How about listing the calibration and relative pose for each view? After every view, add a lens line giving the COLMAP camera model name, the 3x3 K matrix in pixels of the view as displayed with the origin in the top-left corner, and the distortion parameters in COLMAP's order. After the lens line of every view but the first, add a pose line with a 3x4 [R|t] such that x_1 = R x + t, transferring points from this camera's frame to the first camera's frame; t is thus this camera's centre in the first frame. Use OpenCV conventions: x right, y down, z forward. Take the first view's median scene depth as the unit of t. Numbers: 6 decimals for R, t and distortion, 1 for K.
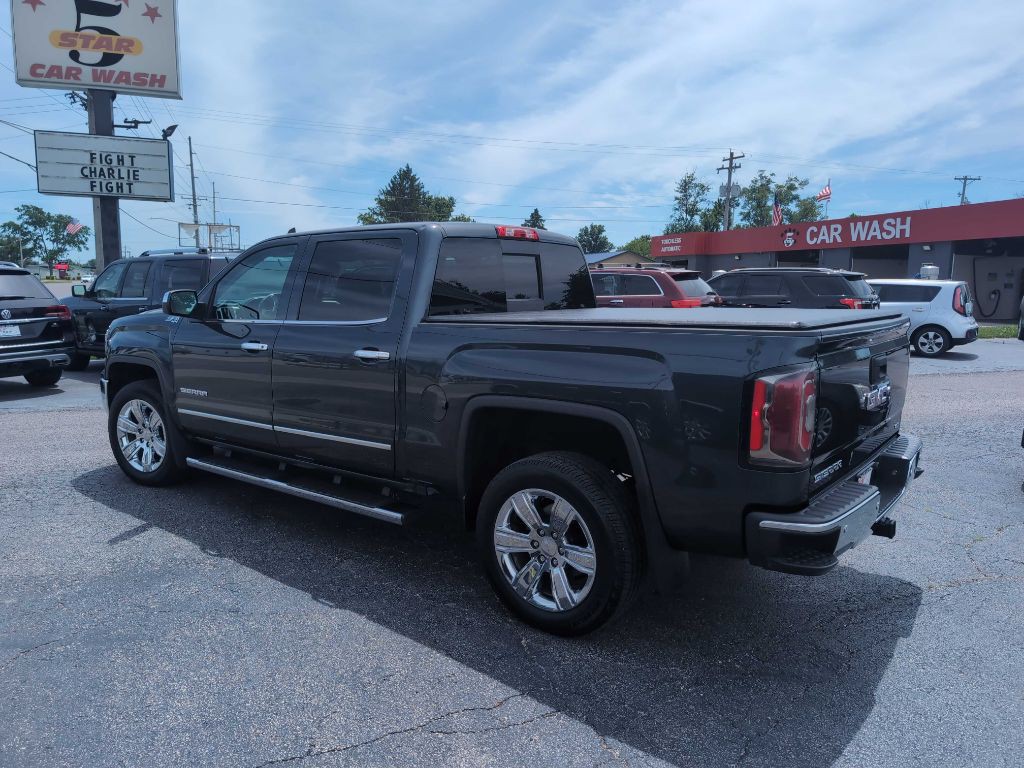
lens RADIAL K [[735.2, 0, 518.2], [0, 735.2, 393.1], [0, 0, 1]] dist [0.013522, -0.008595]
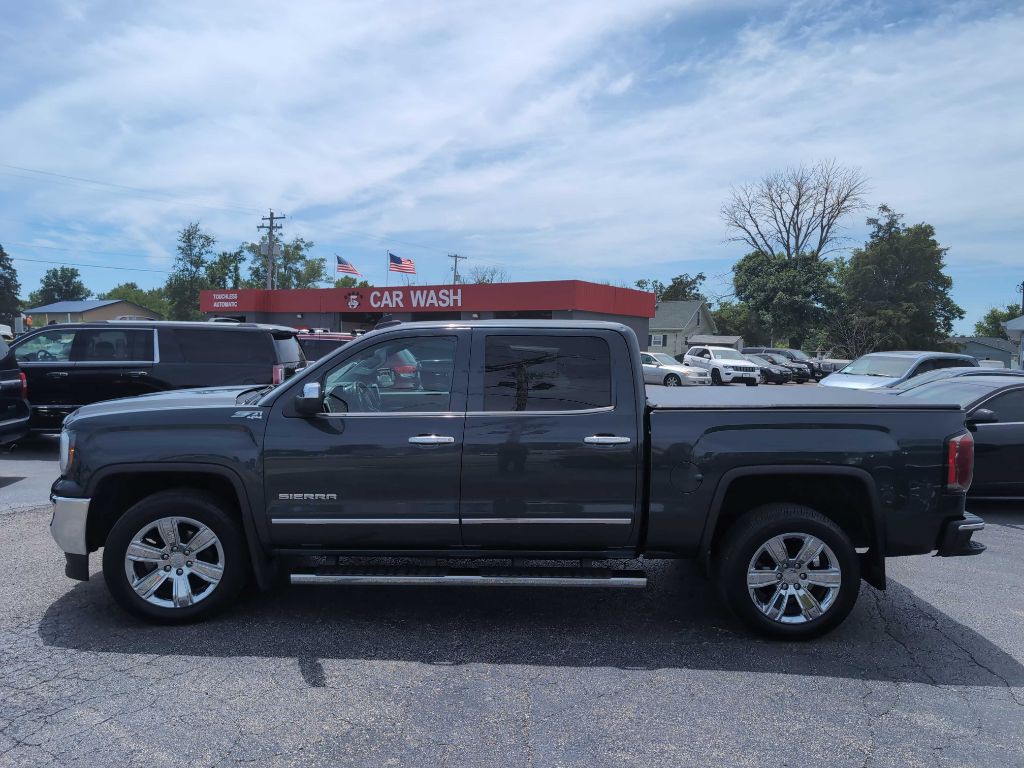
lens RADIAL K [[735.2, 0, 511.8], [0, 735.2, 387.5], [0, 0, 1]] dist [0.013522, -0.008595]
pose [[0.791356, -0.028057, 0.610712, -0.253463], [0.076072, 0.995702, -0.052829, -0.021452], [-0.606605, 0.088264, 0.790089, 0.048484]]
